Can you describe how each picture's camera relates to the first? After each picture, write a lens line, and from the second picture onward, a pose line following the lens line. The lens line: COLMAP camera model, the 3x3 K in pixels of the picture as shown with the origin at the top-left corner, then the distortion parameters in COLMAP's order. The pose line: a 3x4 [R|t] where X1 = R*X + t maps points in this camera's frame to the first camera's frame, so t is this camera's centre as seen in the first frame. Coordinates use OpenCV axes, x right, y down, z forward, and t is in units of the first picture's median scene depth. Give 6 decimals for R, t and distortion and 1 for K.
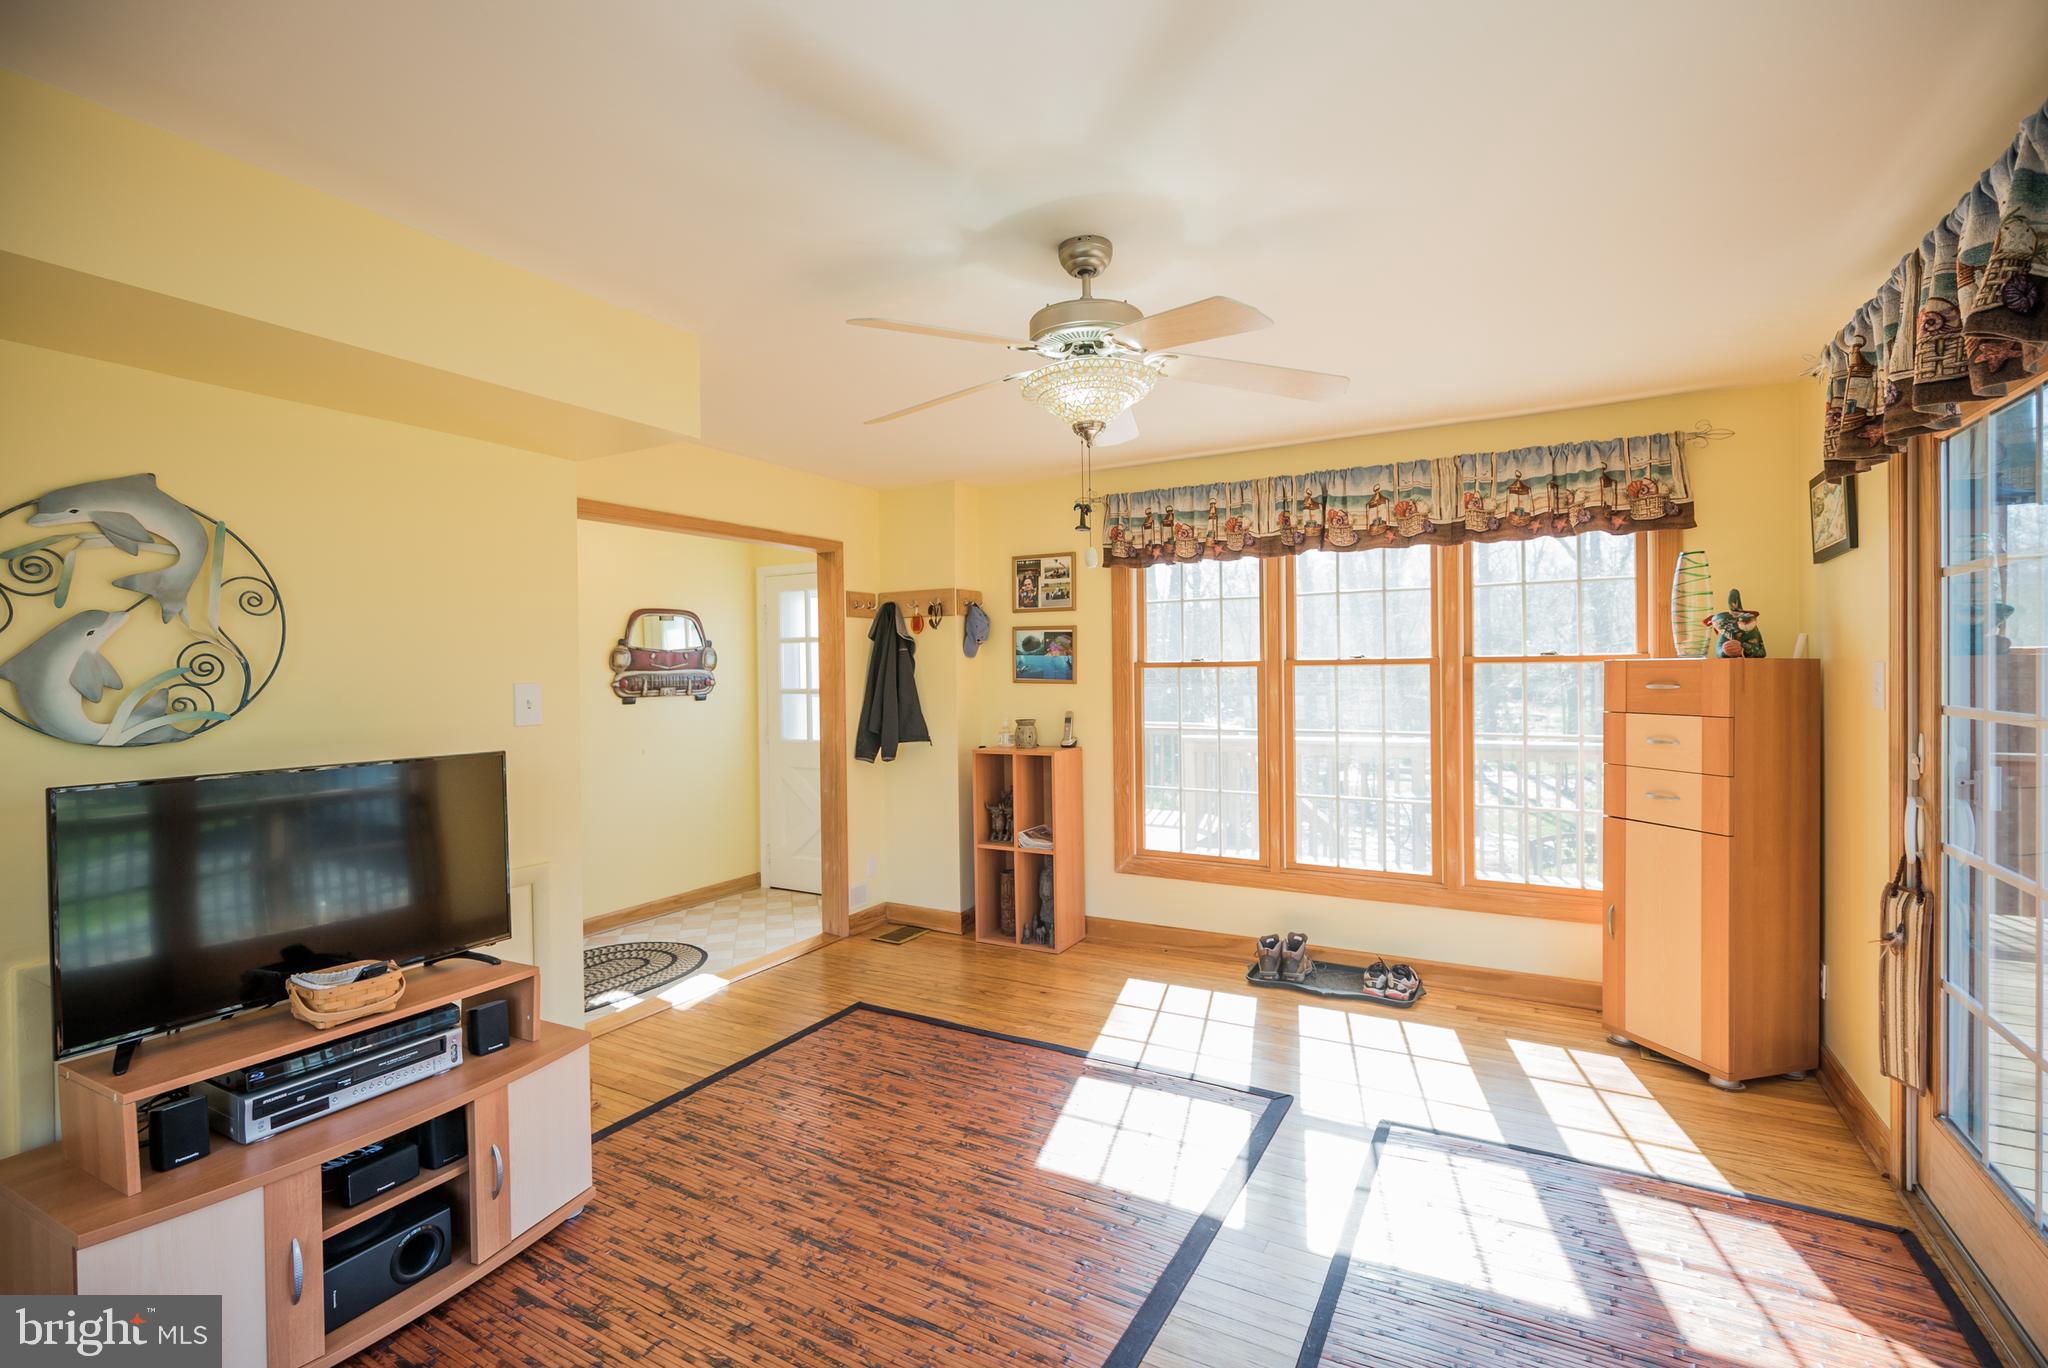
lens RADIAL K [[922.1, 0, 1017.1], [0, 922.1, 681.6], [0, 0, 1]] dist [-0.001239, -0.000412]
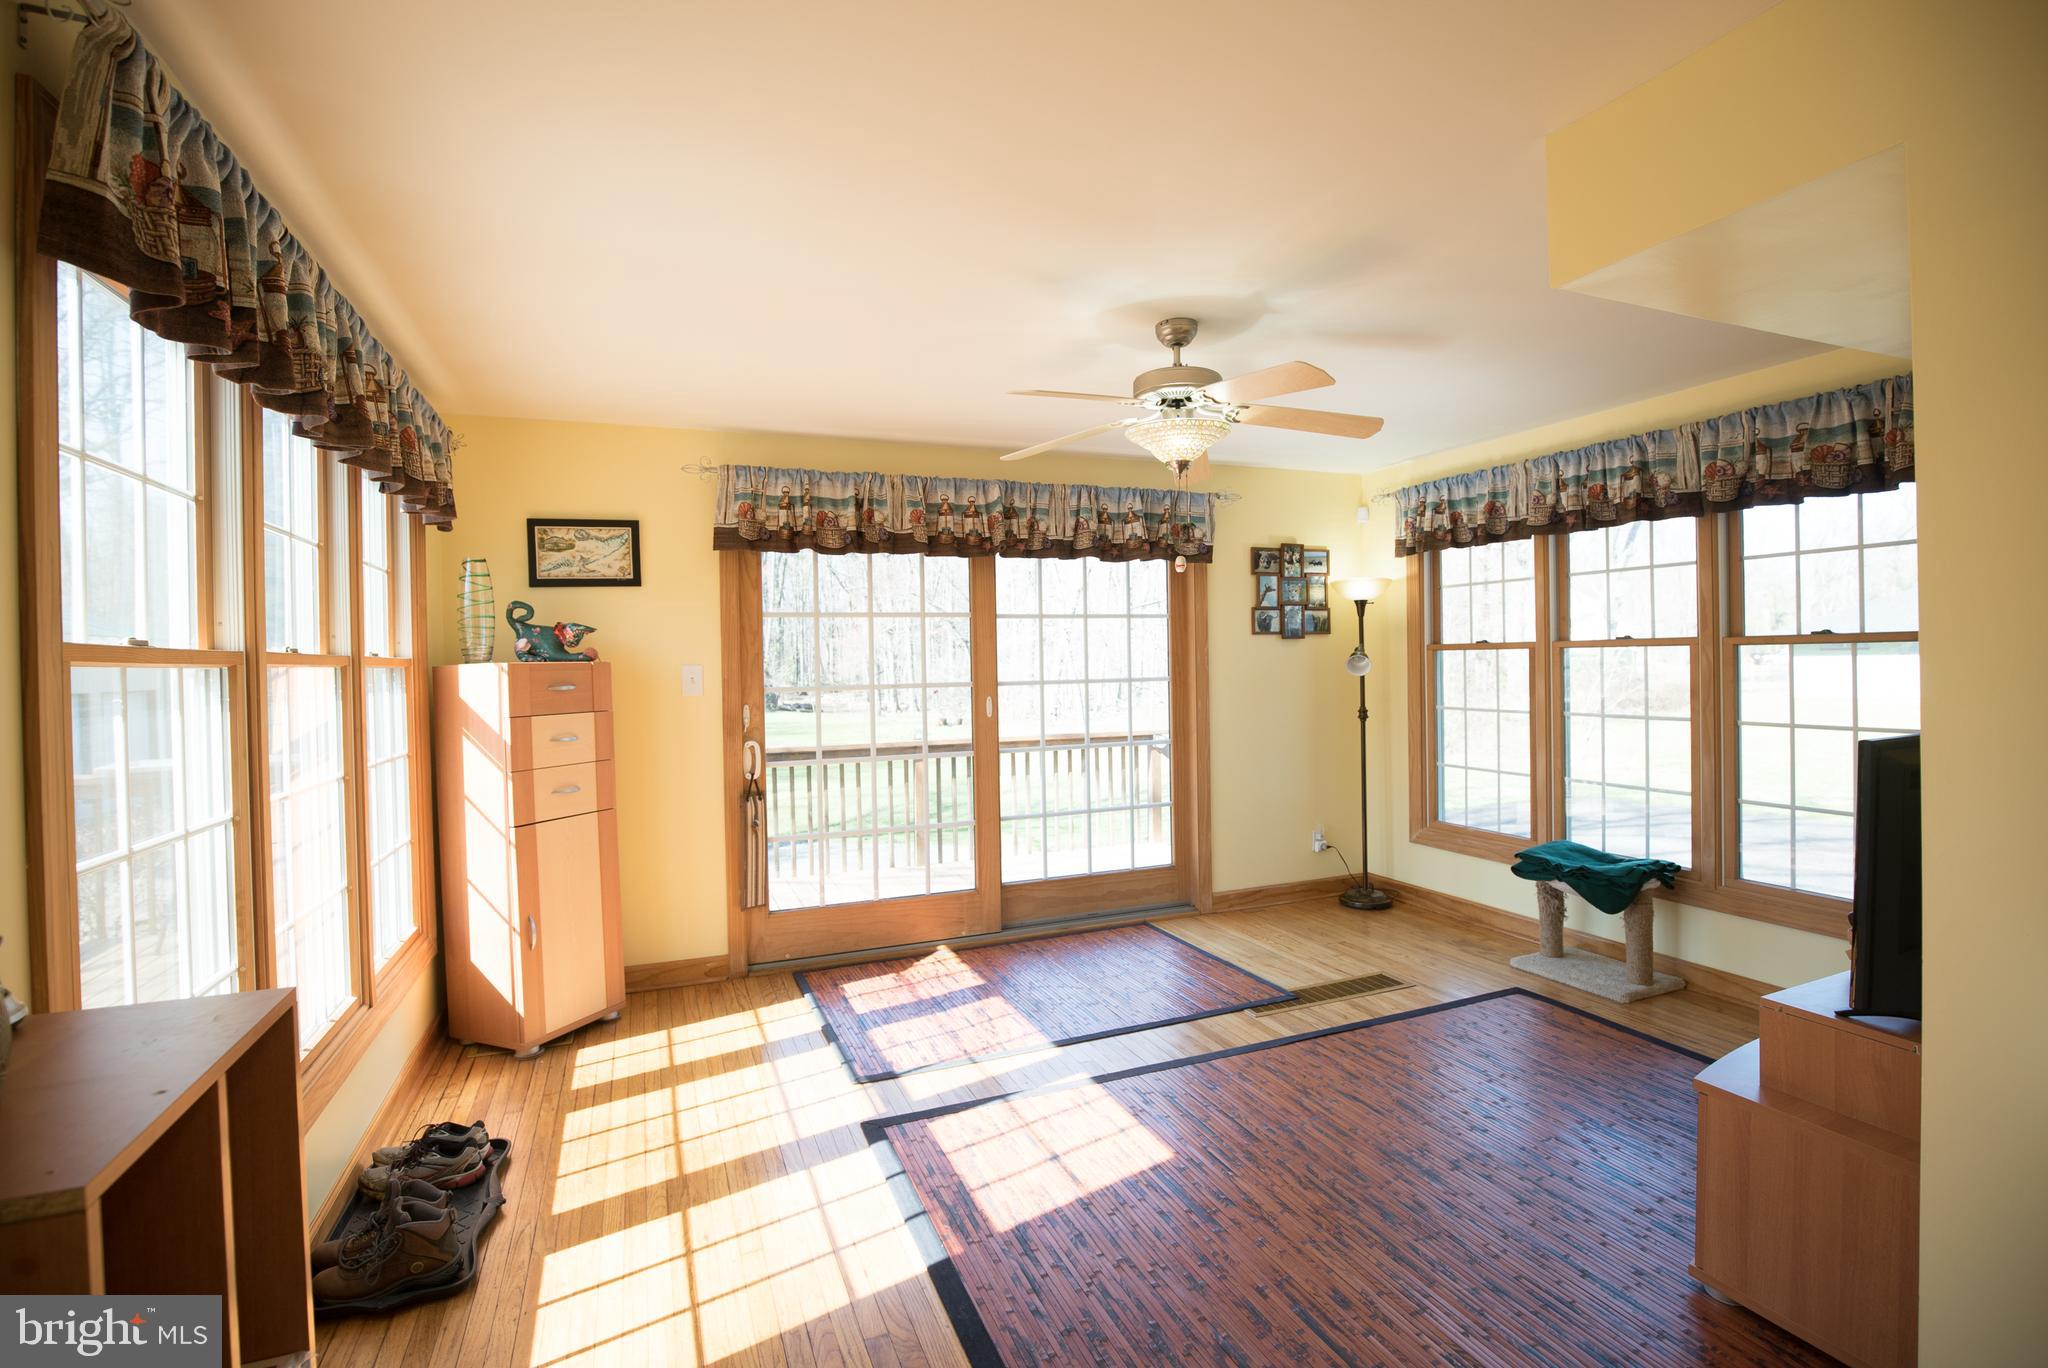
lens RADIAL K [[922.1, 0, 1020.6], [0, 922.1, 677.8], [0, 0, 1]] dist [-0.001239, -0.000412]
pose [[-0.783740, 0.014789, 0.620913, -0.461602], [0.031257, 0.999389, 0.015651, -0.007589], [-0.620302, 0.031674, -0.783724, 1.823989]]
